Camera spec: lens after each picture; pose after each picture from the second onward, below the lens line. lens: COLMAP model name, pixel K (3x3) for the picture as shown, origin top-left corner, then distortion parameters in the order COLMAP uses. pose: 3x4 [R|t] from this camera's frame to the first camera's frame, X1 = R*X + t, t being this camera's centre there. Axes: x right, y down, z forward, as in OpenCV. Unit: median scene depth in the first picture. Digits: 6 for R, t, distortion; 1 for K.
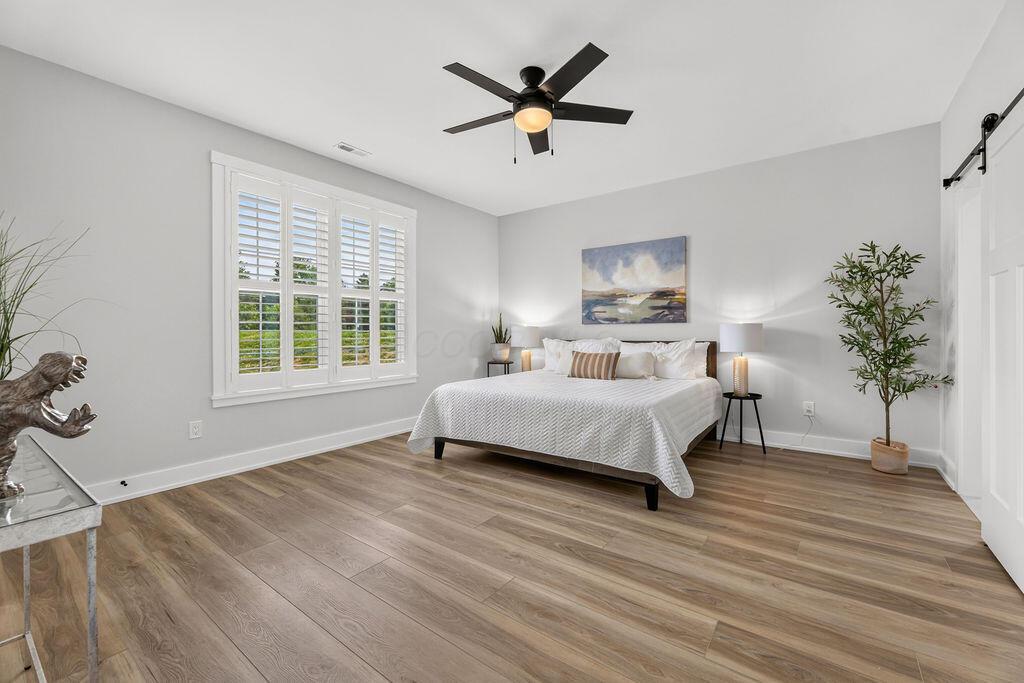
lens RADIAL K [[414.9, 0, 512.3], [0, 414.9, 333.1], [0, 0, 1]] dist [-0.003476, 0.000661]
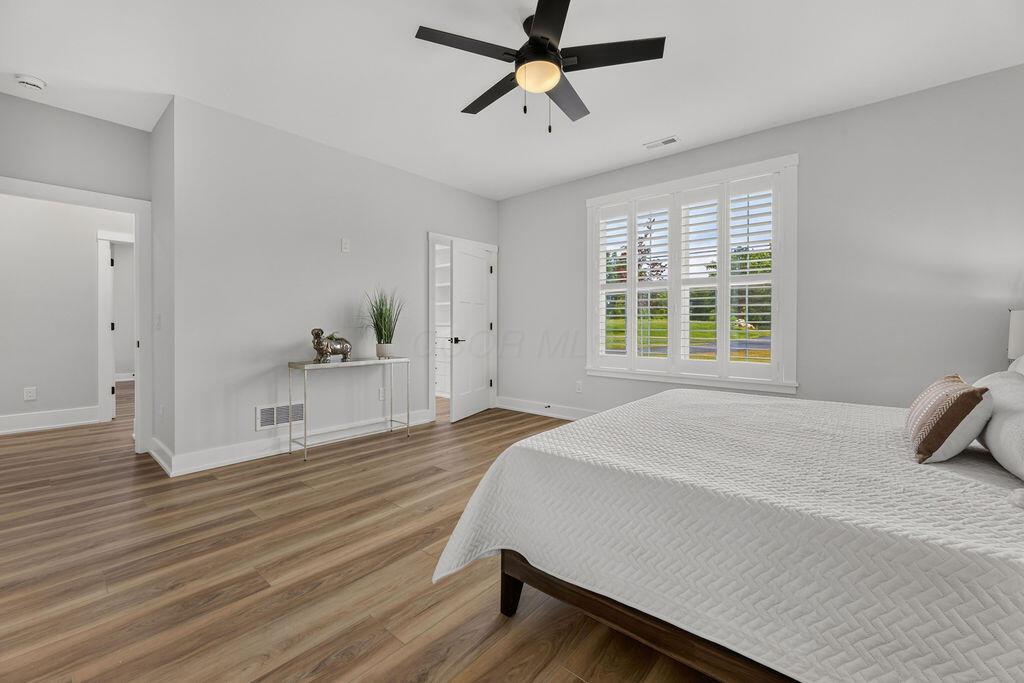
lens RADIAL K [[414.9, 0, 521.4], [0, 414.9, 327.2], [0, 0, 1]] dist [-0.003476, 0.000661]
pose [[-0.049714, 0.011425, -0.998698, 0.658821], [-0.002682, 0.999929, 0.011573, -0.004556], [0.998760, 0.003254, -0.049680, 0.726702]]
